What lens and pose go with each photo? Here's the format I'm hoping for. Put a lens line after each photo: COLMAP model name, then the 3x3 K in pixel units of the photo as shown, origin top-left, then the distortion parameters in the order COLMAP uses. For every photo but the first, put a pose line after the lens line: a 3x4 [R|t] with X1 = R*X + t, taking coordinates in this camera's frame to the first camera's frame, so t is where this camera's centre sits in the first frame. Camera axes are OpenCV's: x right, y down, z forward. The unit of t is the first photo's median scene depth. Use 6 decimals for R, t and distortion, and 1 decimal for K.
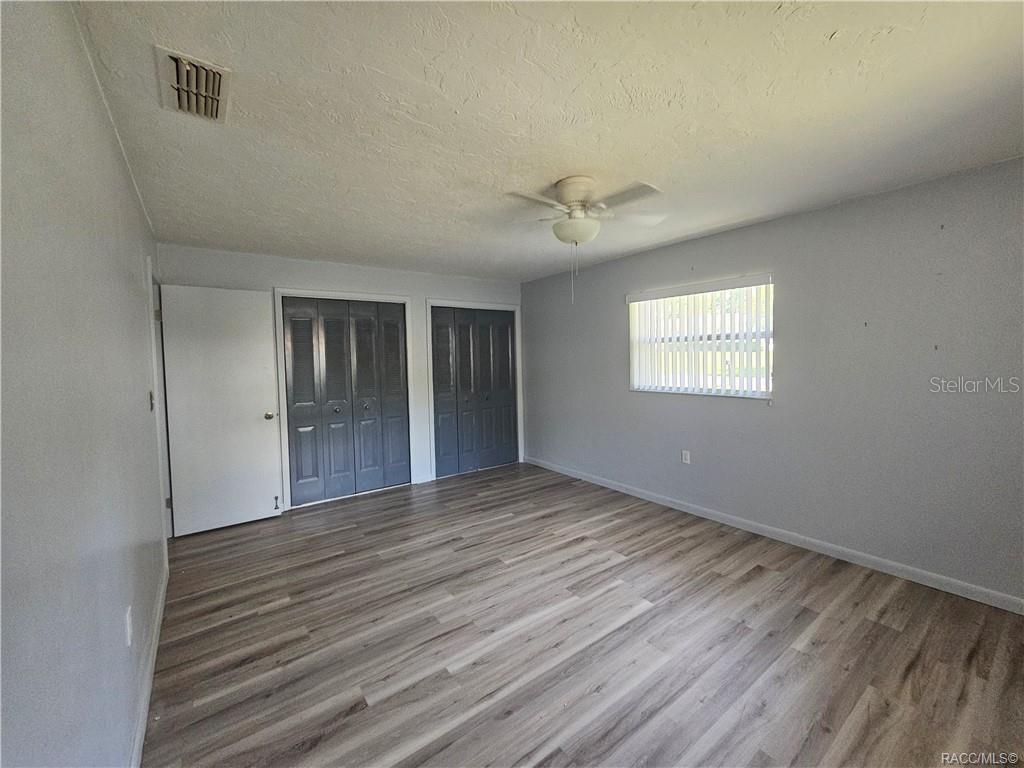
lens RADIAL K [[437.2, 0, 518.3], [0, 437.2, 374.5], [0, 0, 1]] dist [-0.000634, 0.000826]
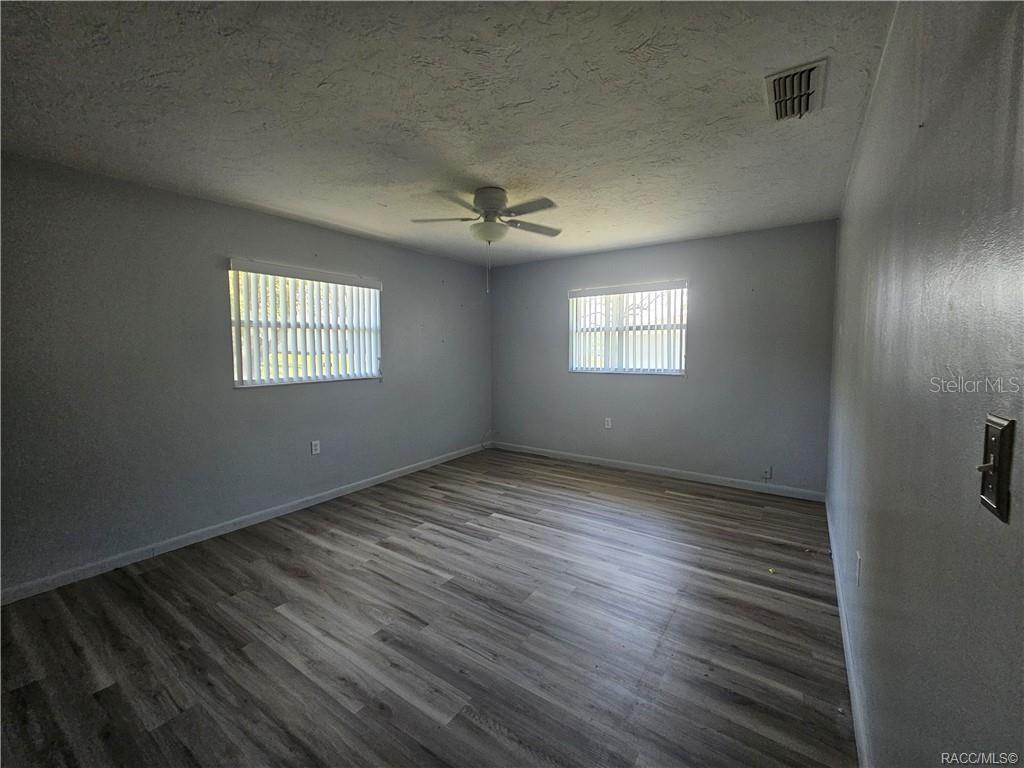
lens RADIAL K [[437.2, 0, 510.8], [0, 437.2, 383.6], [0, 0, 1]] dist [-0.000634, 0.000826]
pose [[-0.343903, -0.055794, 0.937346, -0.837251], [0.055537, 0.995277, 0.079619, -0.009762], [-0.937361, 0.079439, -0.339181, 1.131491]]
